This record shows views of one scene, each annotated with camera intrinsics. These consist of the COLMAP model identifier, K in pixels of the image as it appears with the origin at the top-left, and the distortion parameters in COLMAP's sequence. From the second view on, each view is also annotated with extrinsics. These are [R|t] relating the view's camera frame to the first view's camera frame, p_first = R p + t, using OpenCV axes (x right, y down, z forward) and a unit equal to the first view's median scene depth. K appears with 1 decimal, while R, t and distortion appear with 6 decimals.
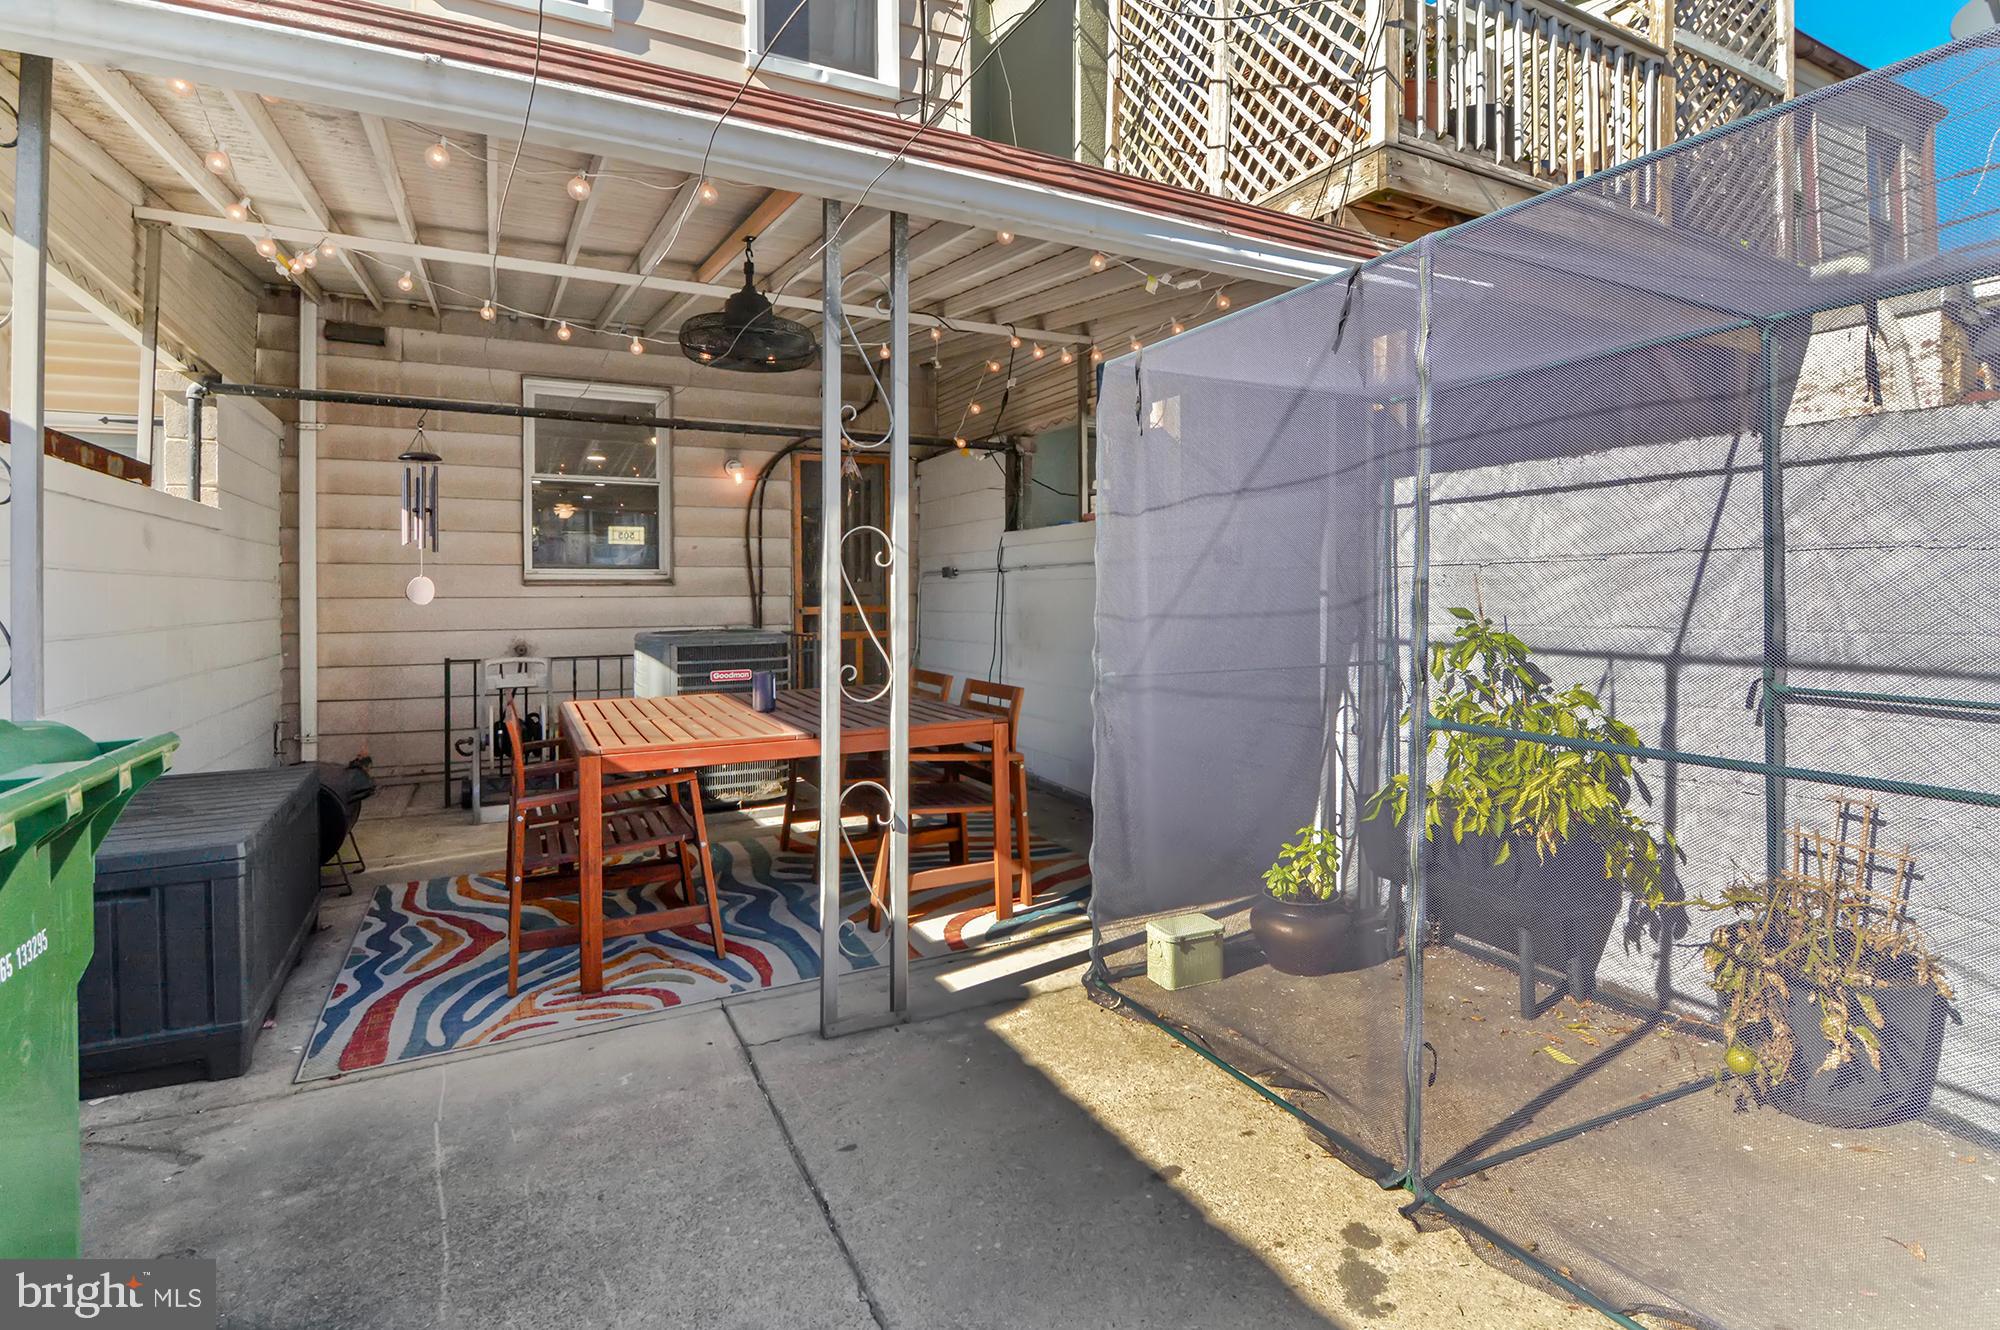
lens RADIAL K [[967.4, 0, 1000.4], [0, 967.4, 620.6], [0, 0, 1]] dist [-0.004191, -0.002132]
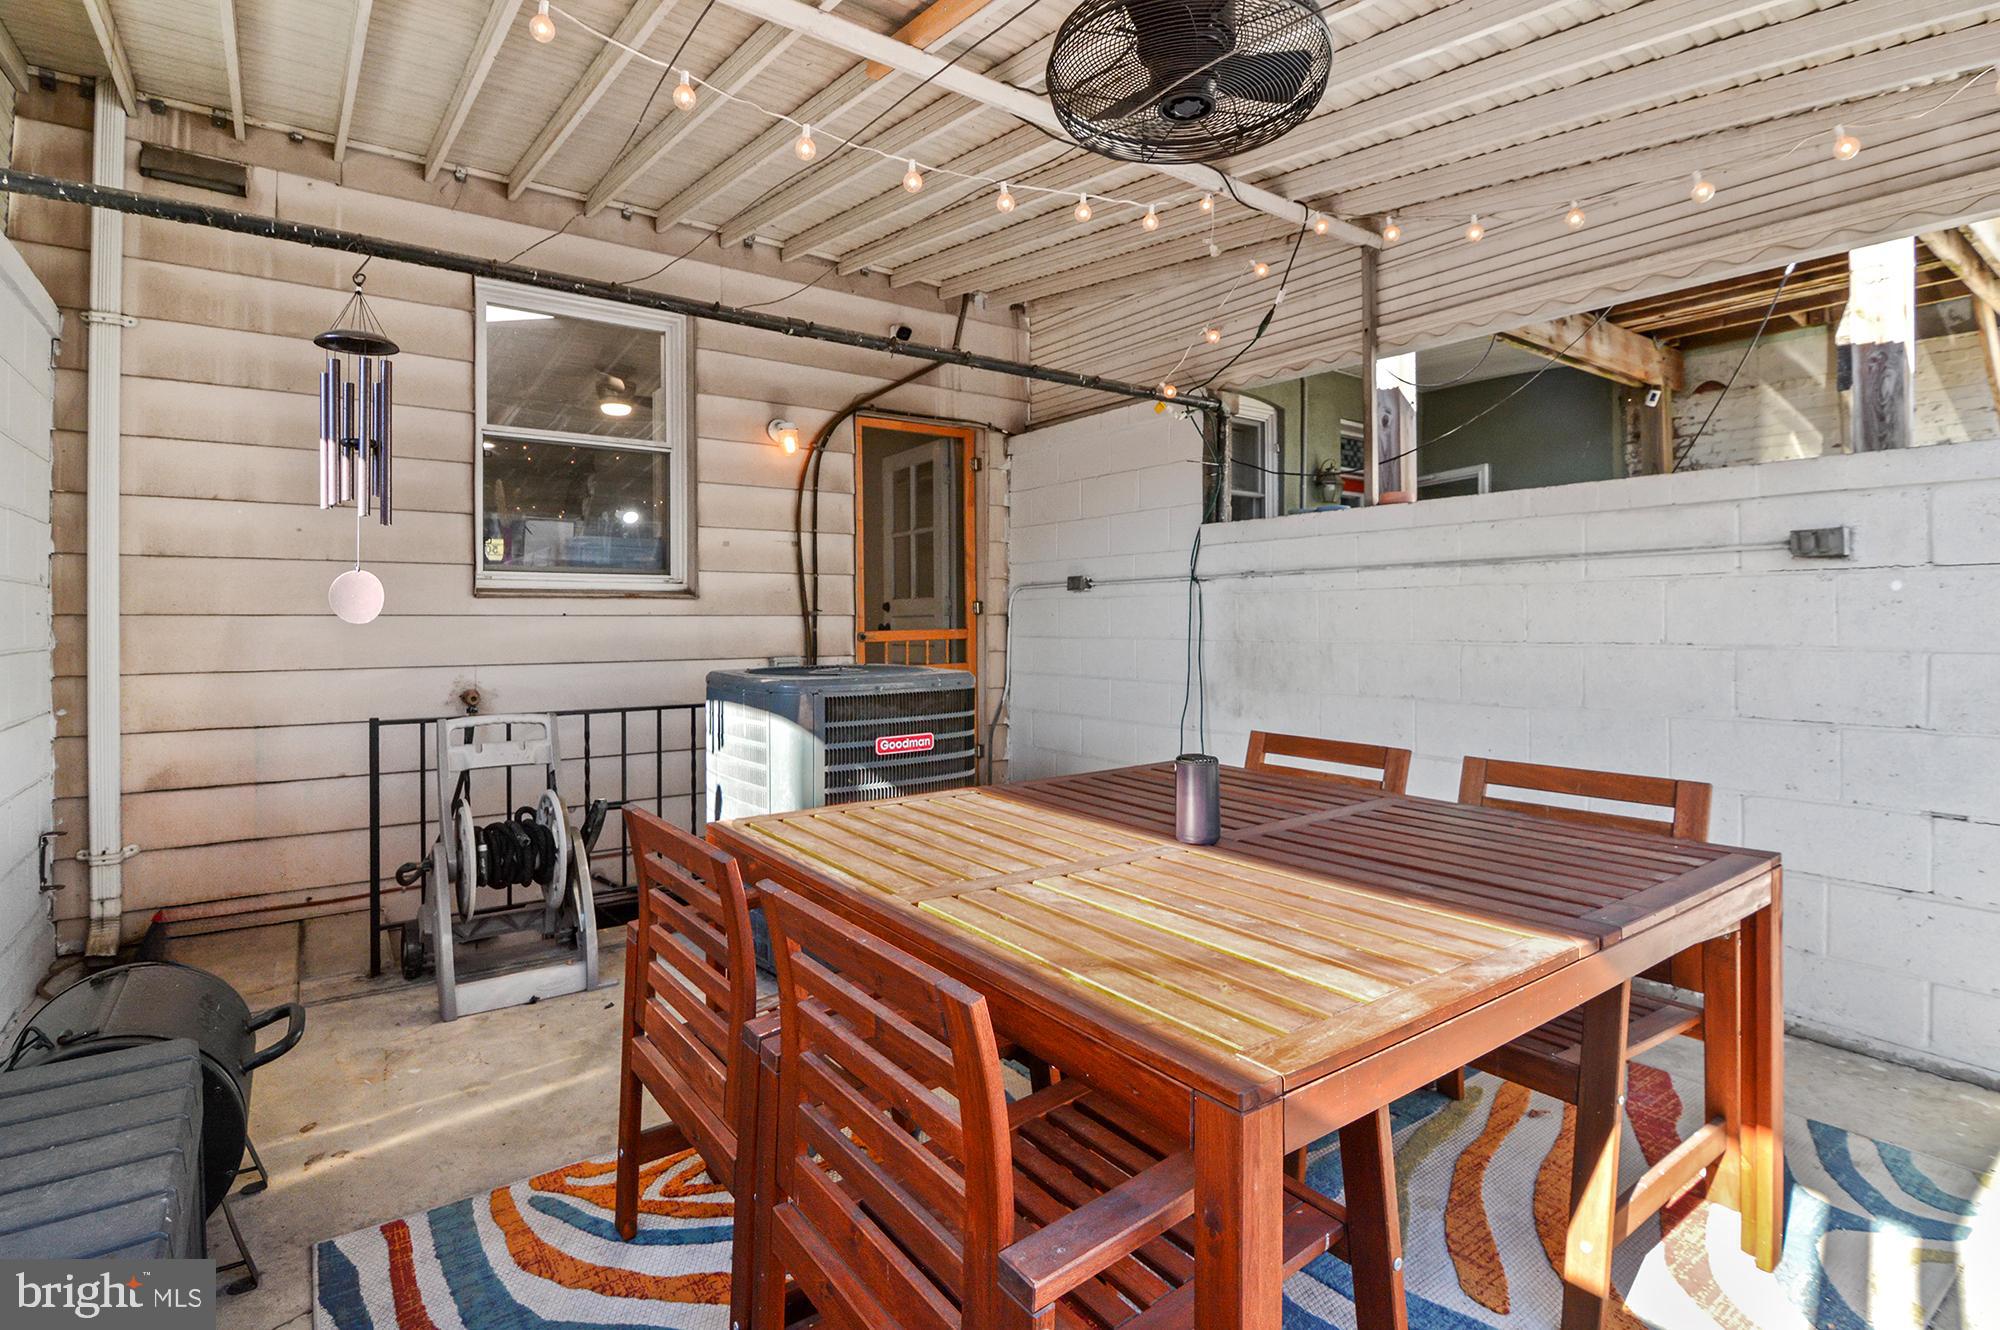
lens RADIAL K [[971.3, 0, 995.4], [0, 971.3, 642.3], [0, 0, 1]] dist [-0.000531, -0.008649]
pose [[0.989258, -0.001844, 0.146170, -0.269379], [0.002548, 0.999986, -0.004629, -0.002718], [-0.146160, 0.004952, 0.989249, 0.344204]]
